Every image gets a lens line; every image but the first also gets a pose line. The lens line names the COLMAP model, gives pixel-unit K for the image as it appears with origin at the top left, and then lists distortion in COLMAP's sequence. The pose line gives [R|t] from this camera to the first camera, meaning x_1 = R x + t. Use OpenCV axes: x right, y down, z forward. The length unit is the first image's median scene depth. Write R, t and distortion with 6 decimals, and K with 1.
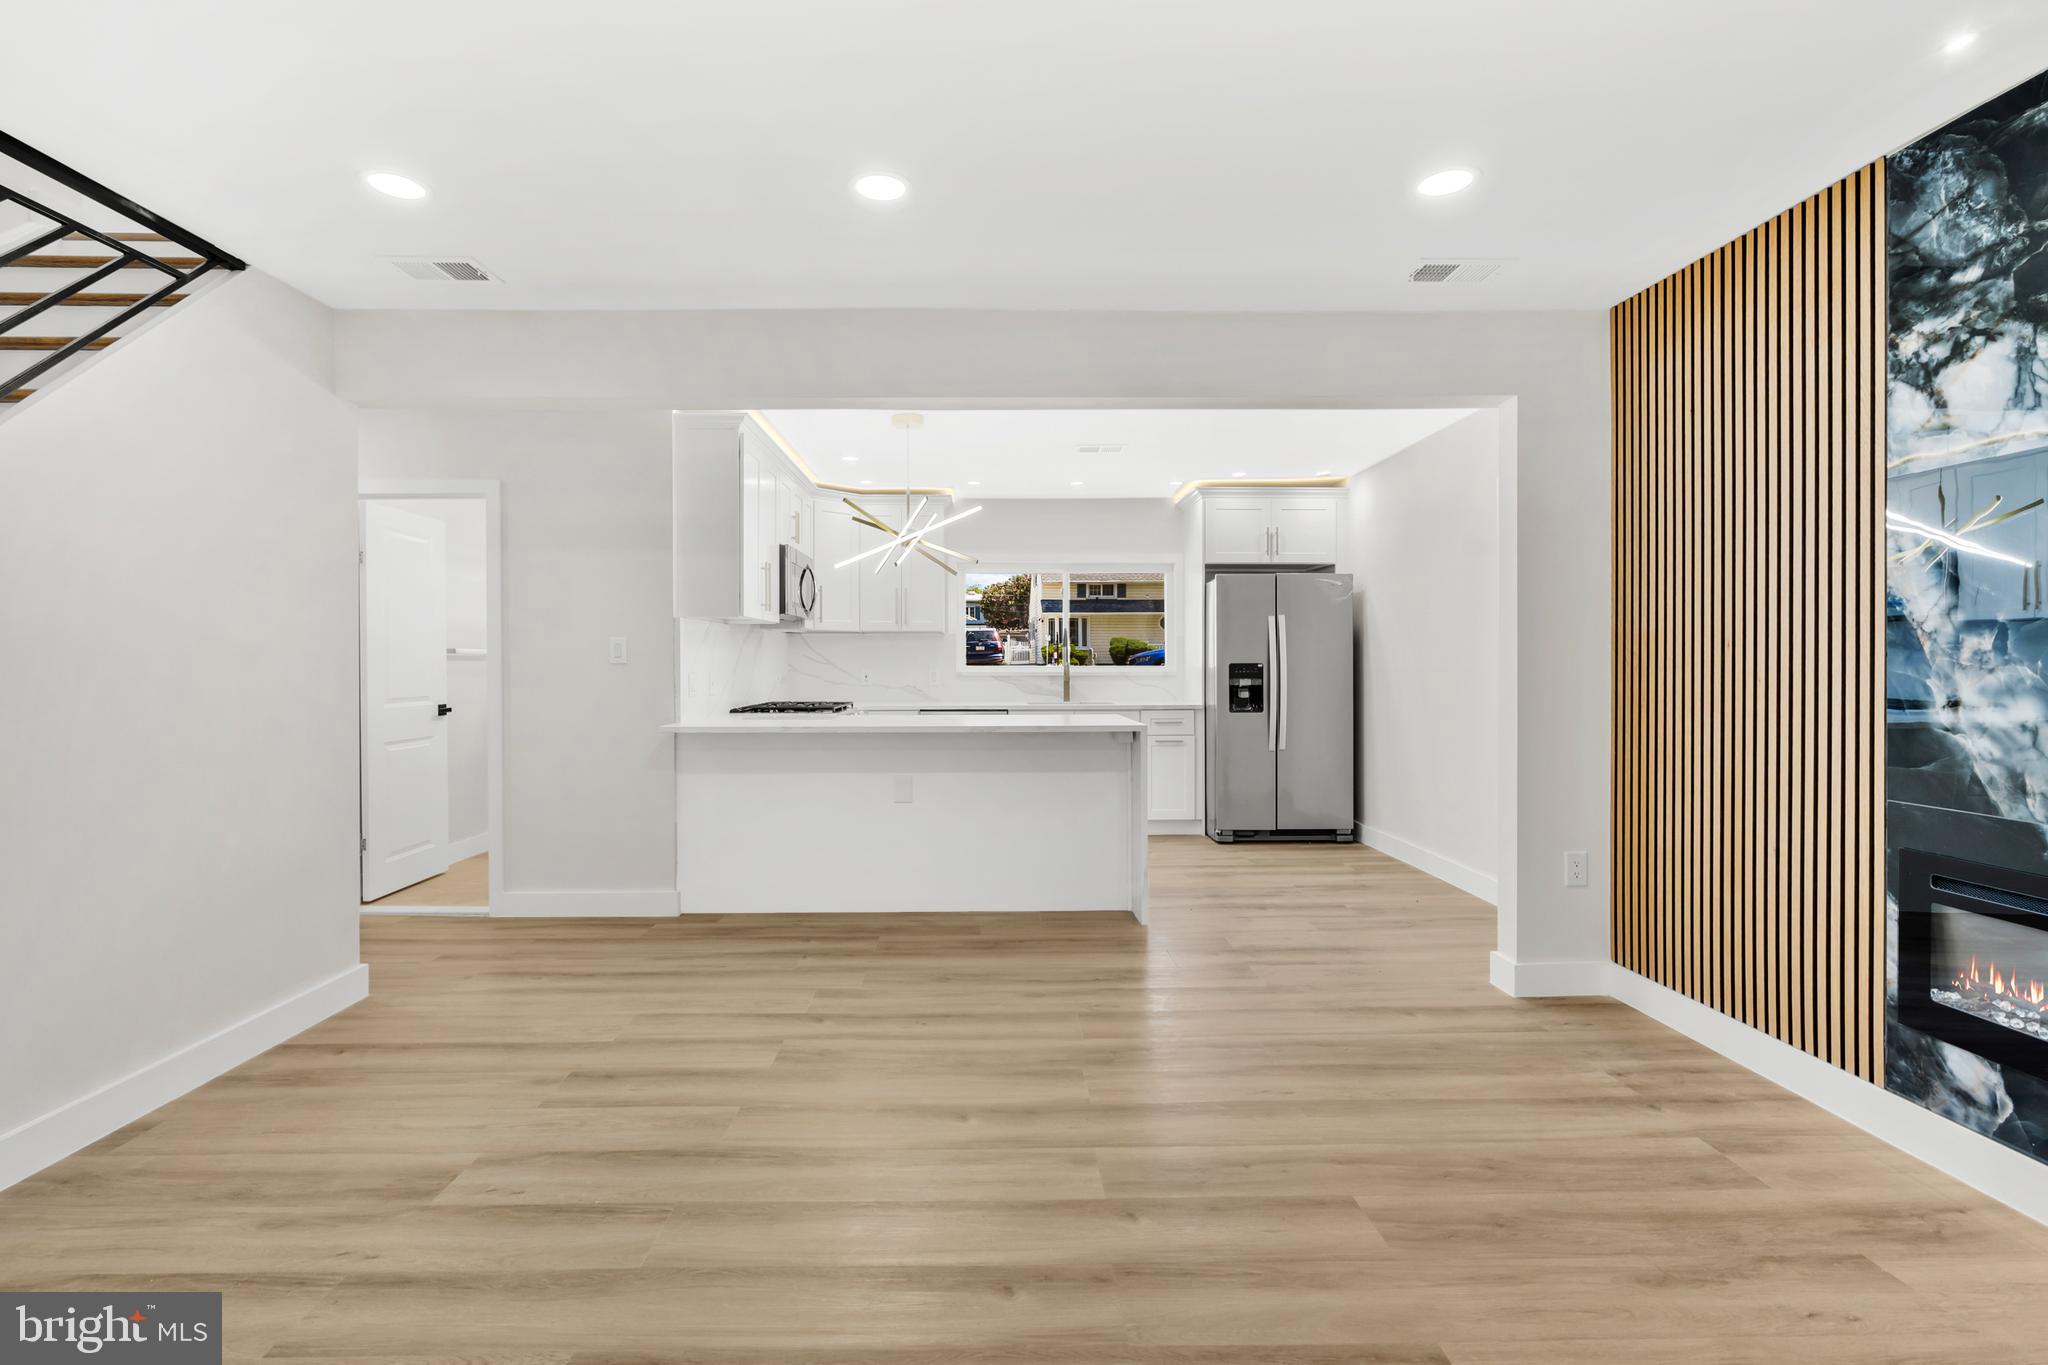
lens RADIAL K [[946.9, 0, 997.2], [0, 946.9, 664.1], [0, 0, 1]] dist [-0.011821, 0.003991]
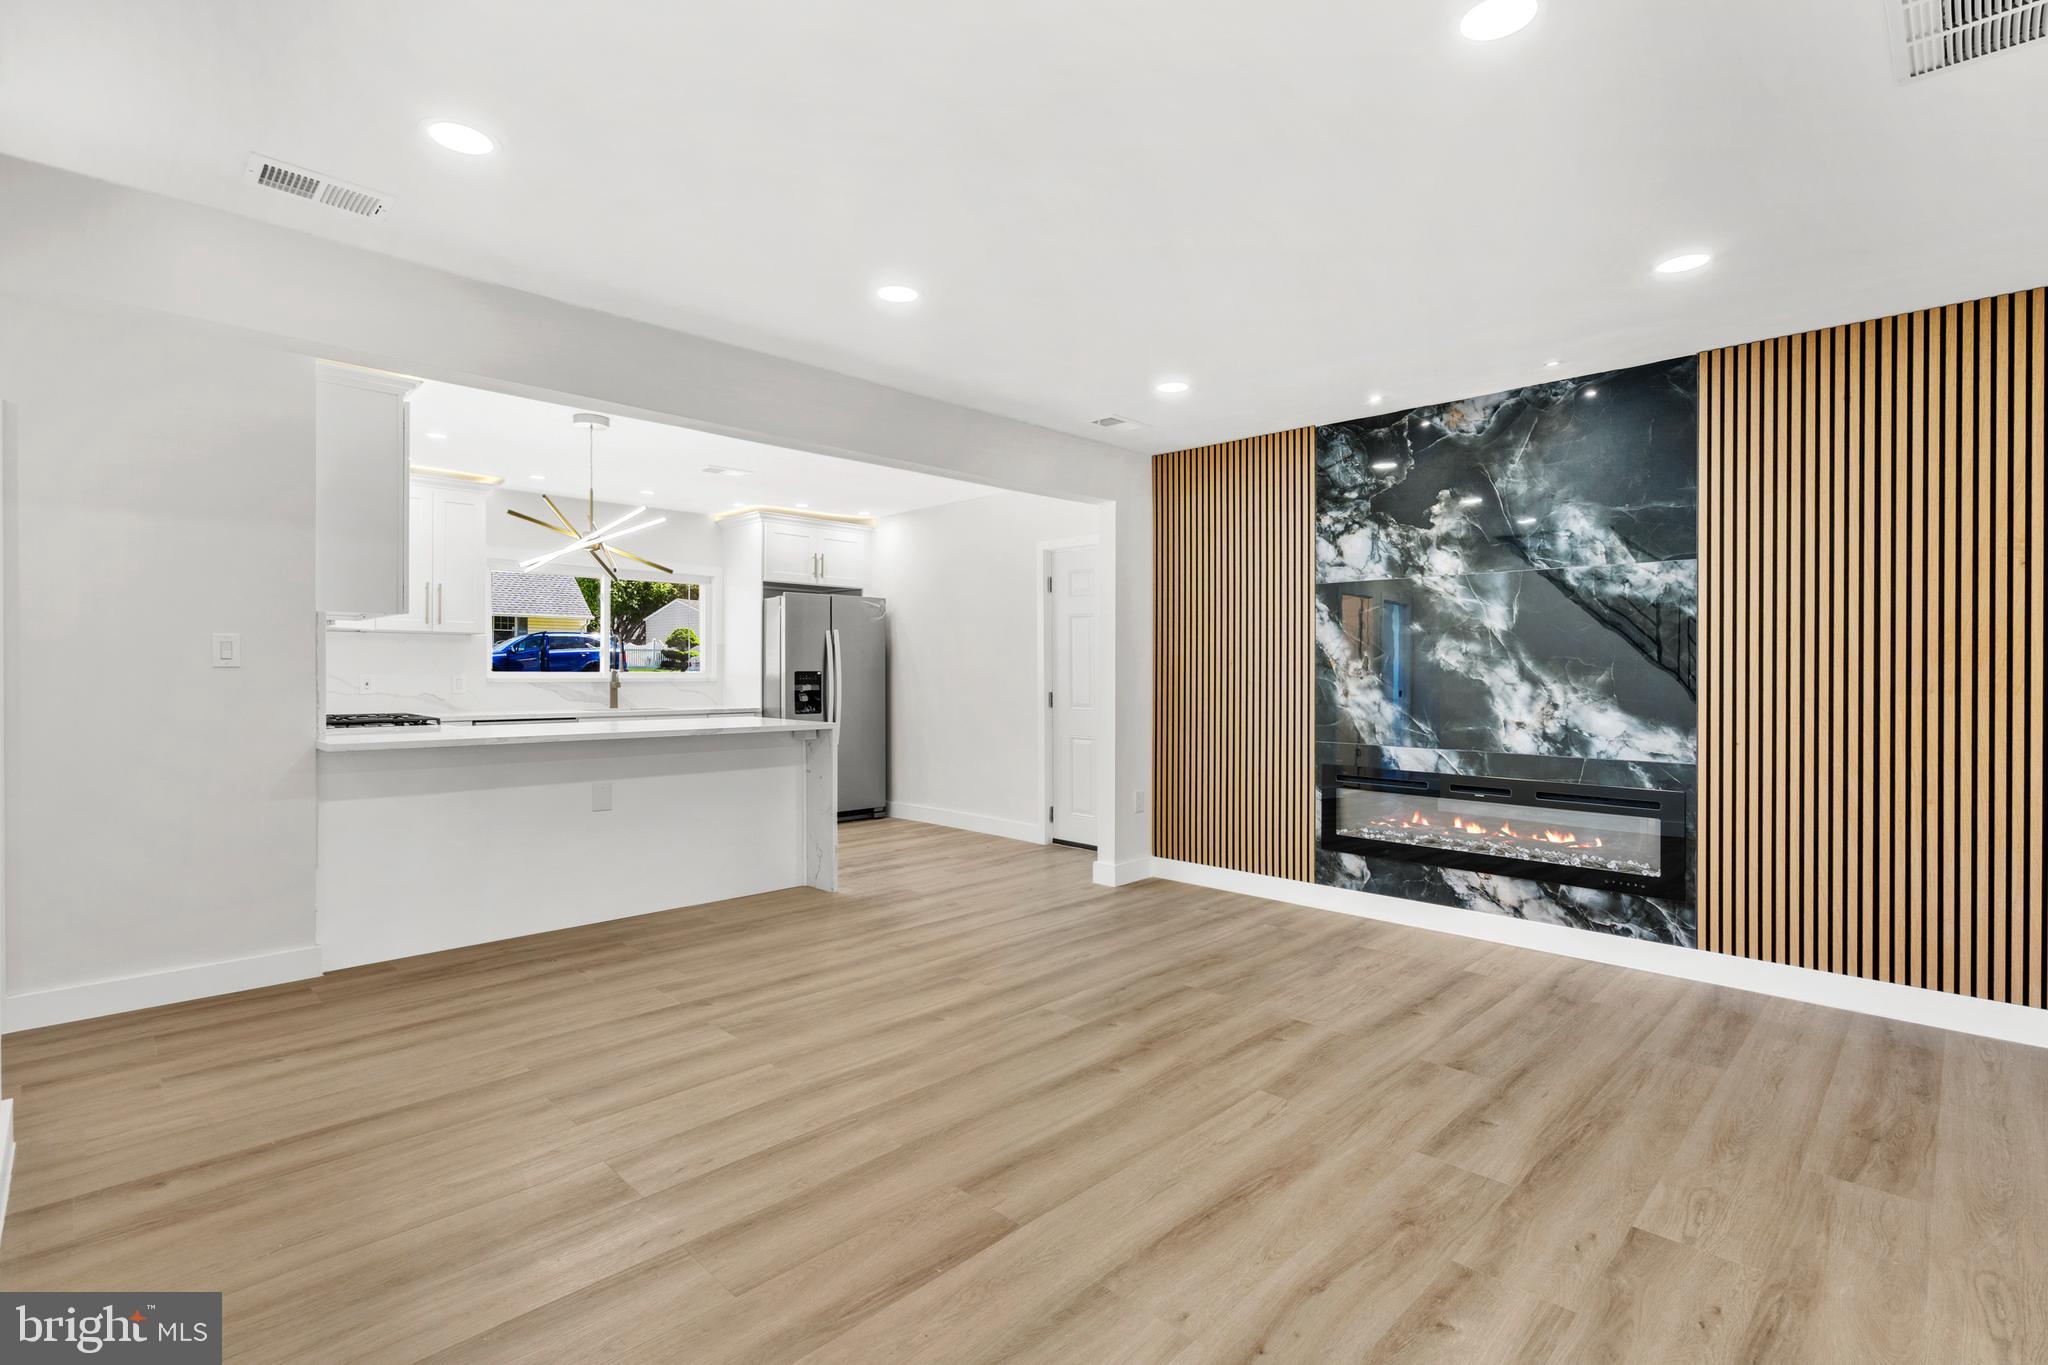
lens RADIAL K [[946.9, 0, 1031.2], [0, 946.9, 656.6], [0, 0, 1]] dist [-0.011821, 0.003991]
pose [[0.712460, 0.016490, 0.701519, -0.742776], [-0.005919, 0.999830, -0.017491, 0.000844], [-0.701688, 0.008309, 0.712436, -0.023177]]
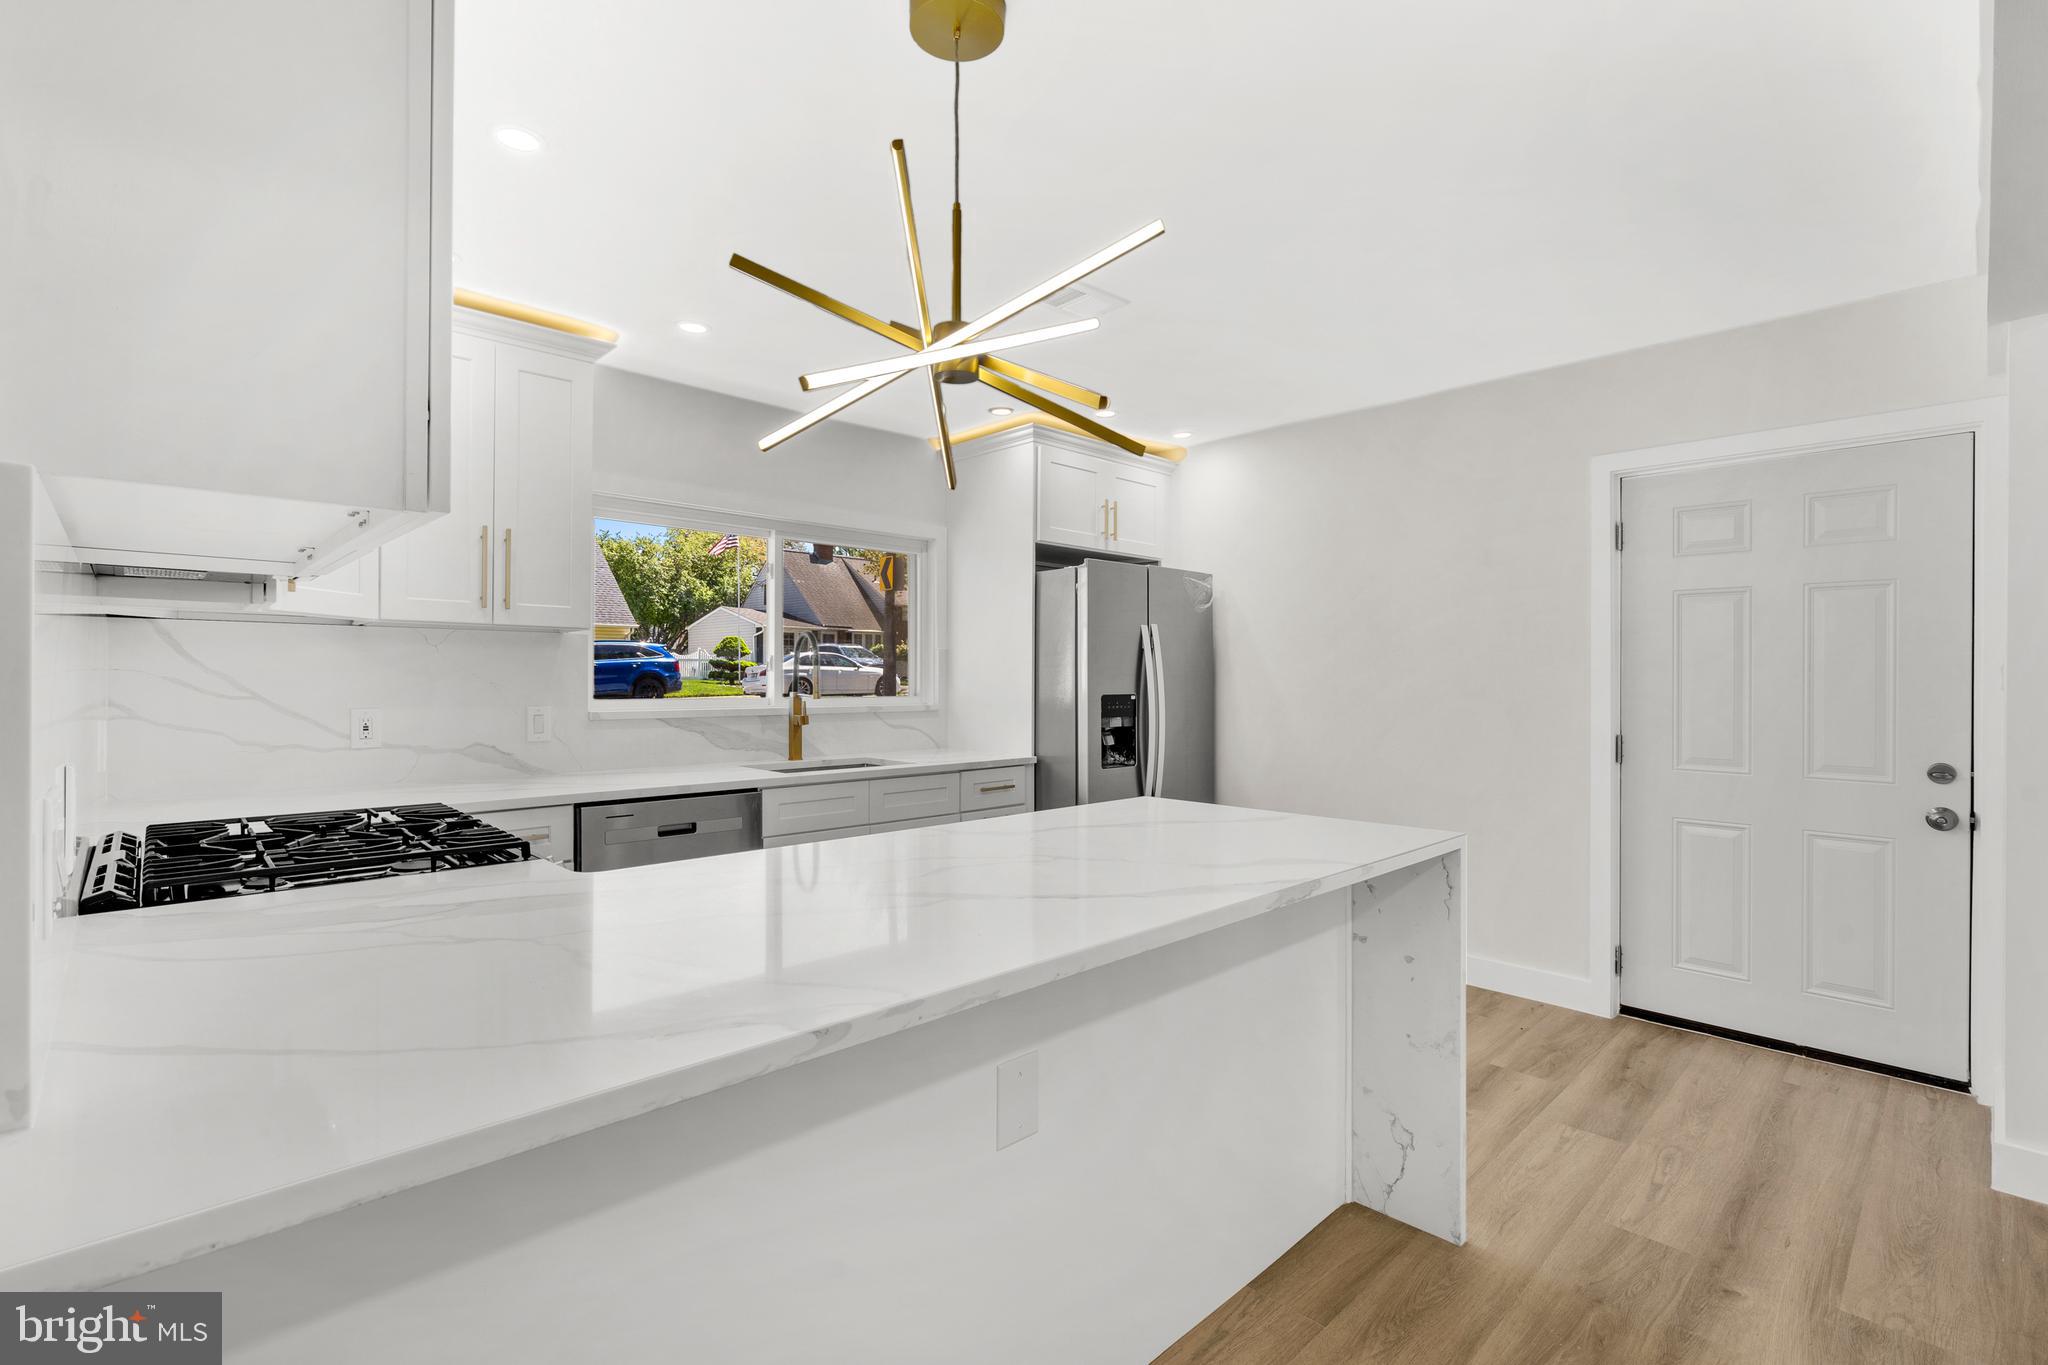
lens RADIAL K [[946.9, 0, 1034.9], [0, 946.9, 669.7], [0, 0, 1]] dist [-0.011821, 0.003991]
pose [[0.730115, 0.012036, 0.683219, -0.513175], [-0.004260, 0.999906, -0.013063, -0.019597], [-0.683311, 0.006627, 0.730097, 1.155072]]
